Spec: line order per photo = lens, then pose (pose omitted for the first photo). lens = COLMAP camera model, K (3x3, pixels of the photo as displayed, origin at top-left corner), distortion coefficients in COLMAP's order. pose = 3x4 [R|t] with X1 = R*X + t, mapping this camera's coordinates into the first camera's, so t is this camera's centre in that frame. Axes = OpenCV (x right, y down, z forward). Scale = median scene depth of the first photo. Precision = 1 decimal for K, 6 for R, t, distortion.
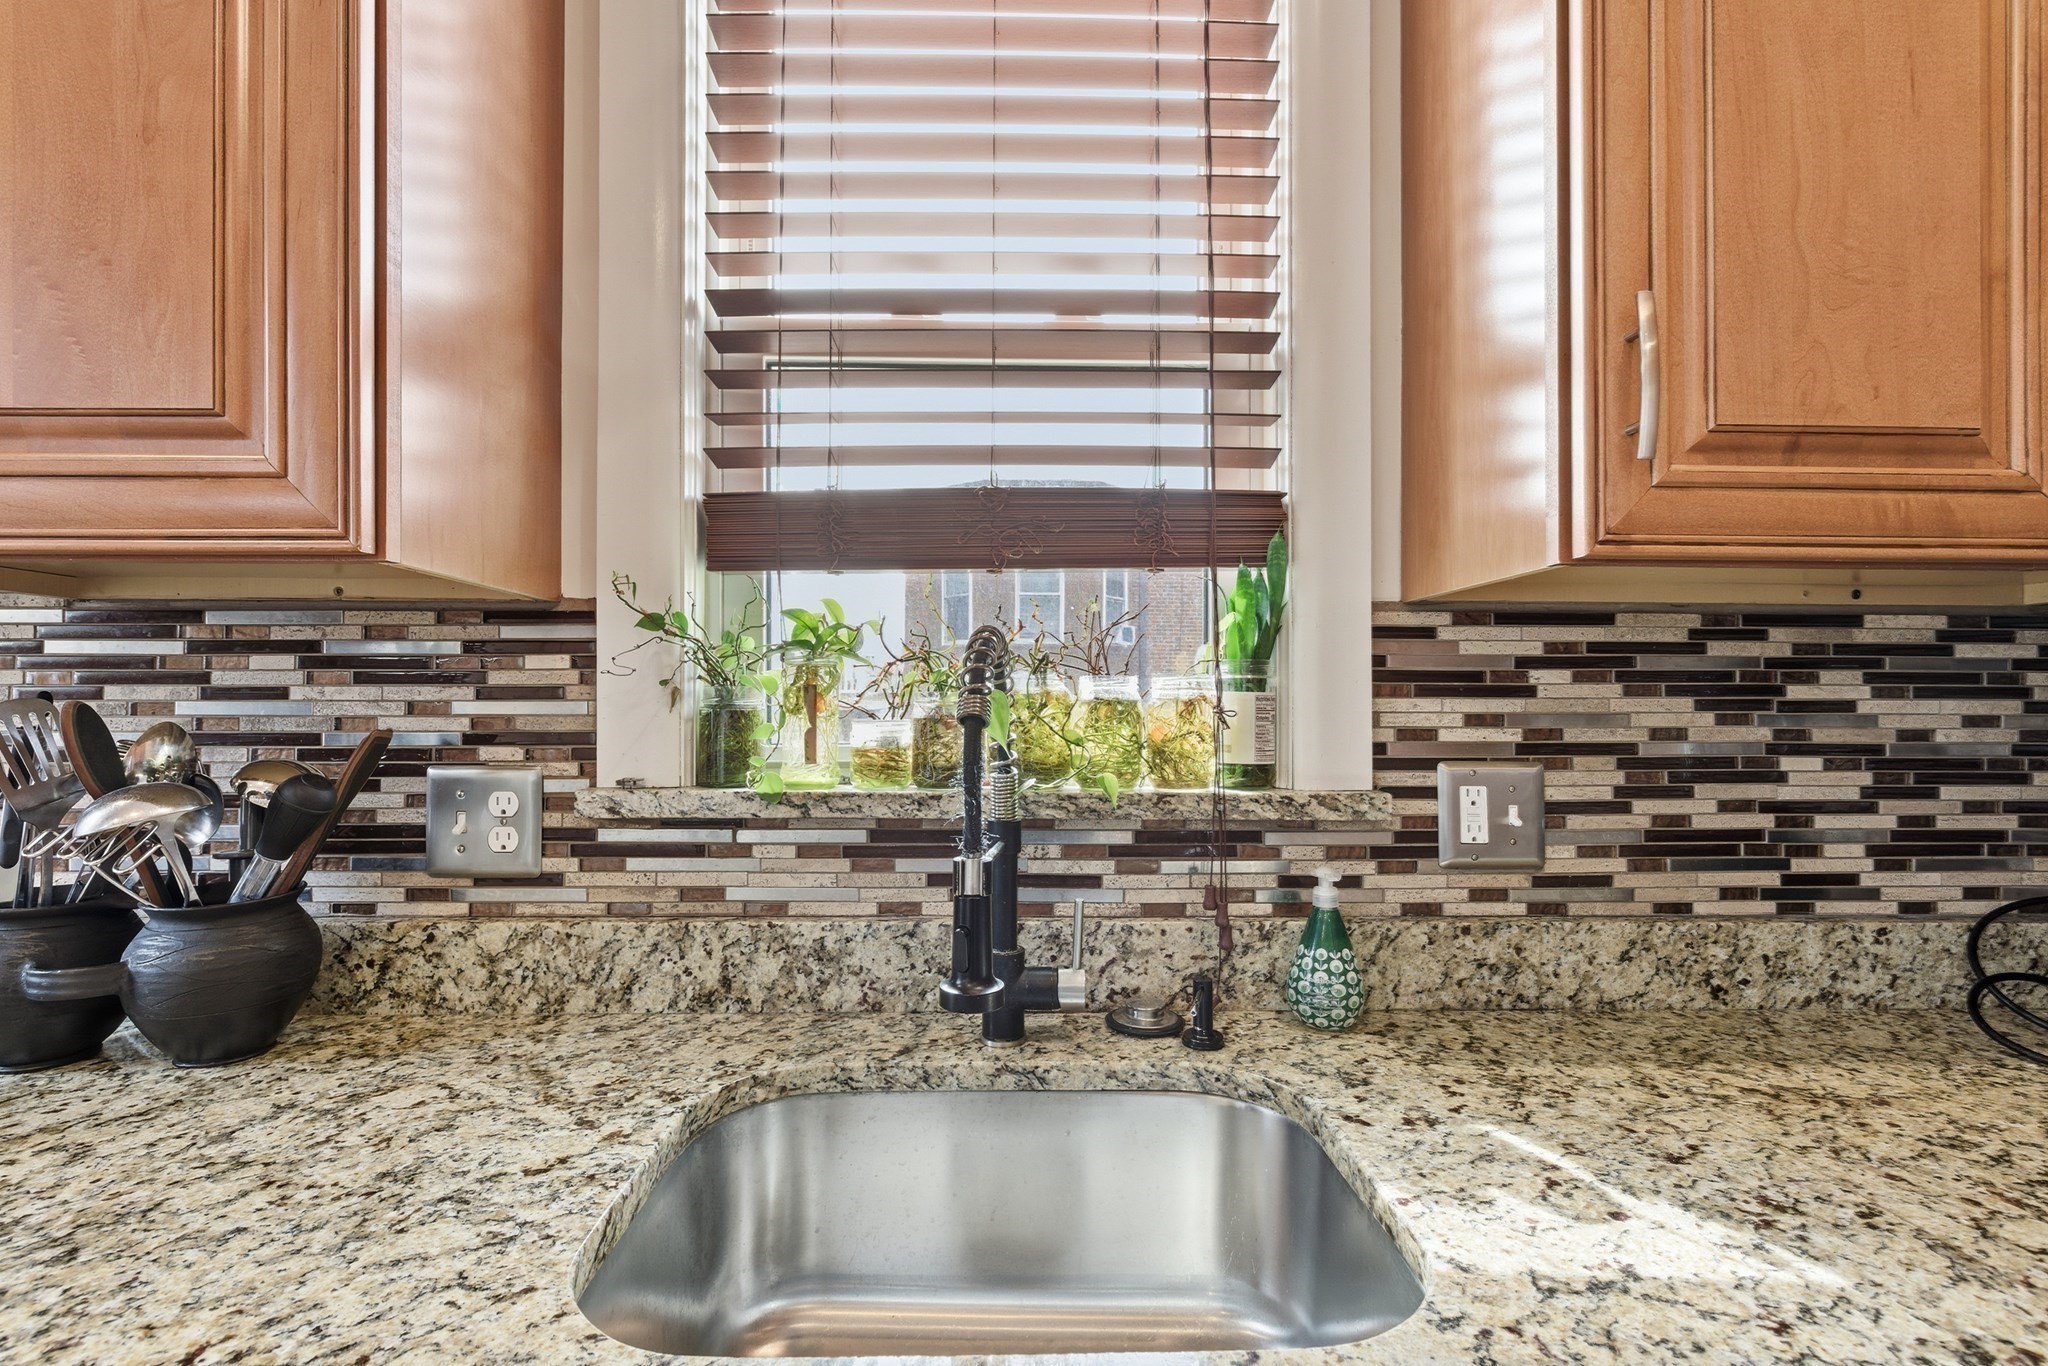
lens RADIAL K [[941.9, 0, 1013.0], [0, 941.9, 718.2], [0, 0, 1]] dist [-0.004551, -0.000207]
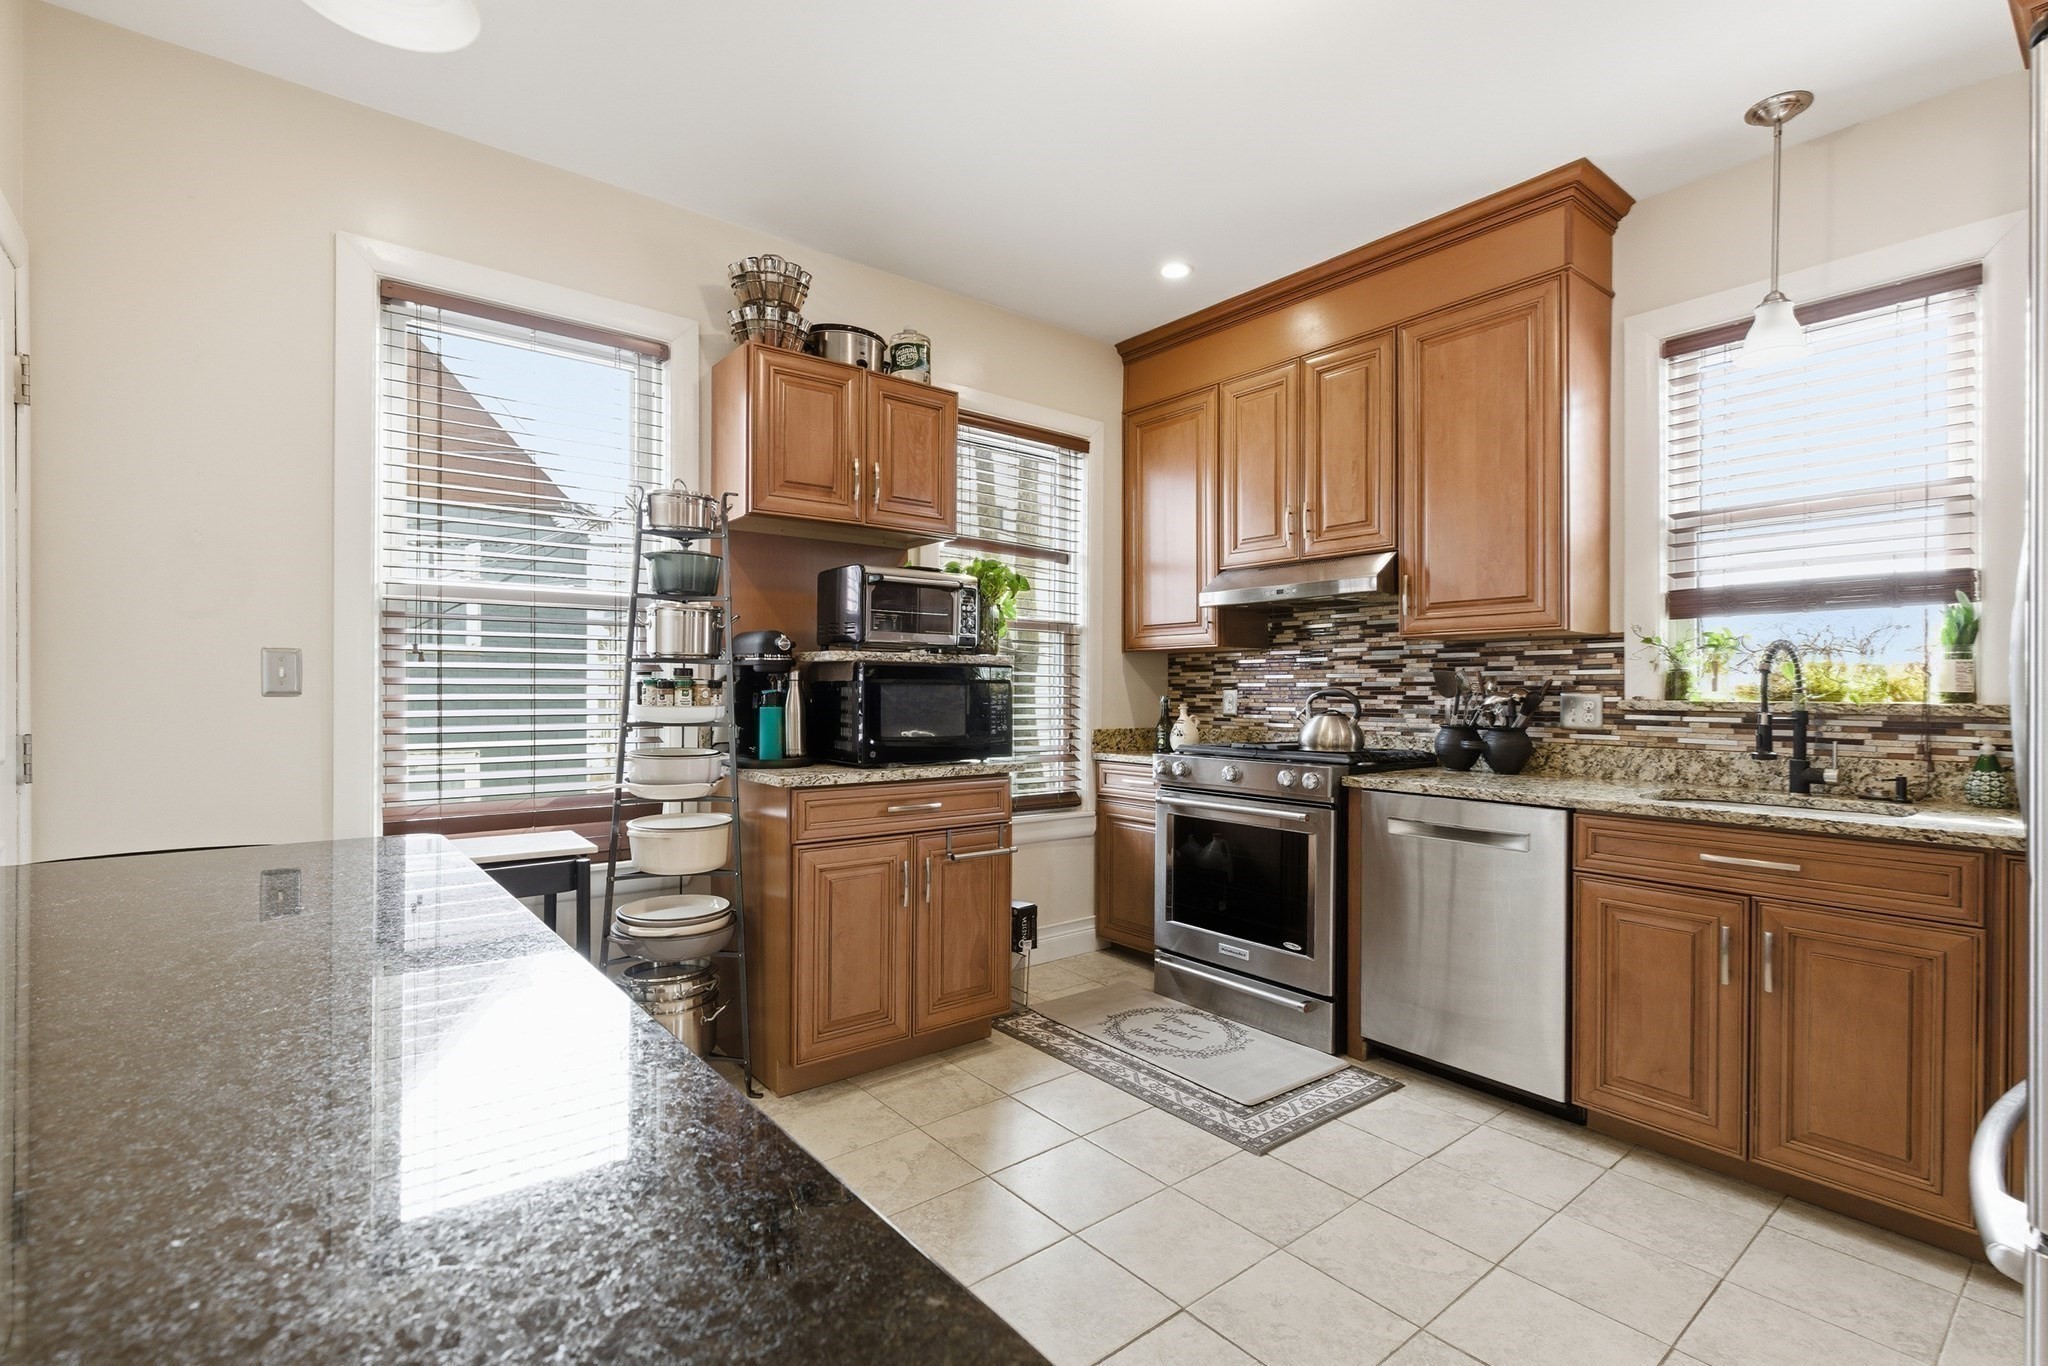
lens RADIAL K [[941.9, 0, 1027.0], [0, 941.9, 692.4], [0, 0, 1]] dist [-0.004551, -0.000207]
pose [[0.619921, 0.000414, -0.784664, 0.650638], [0.001098, 0.999998, 0.001394, 0.044962], [0.784664, -0.001726, 0.619919, -2.128201]]
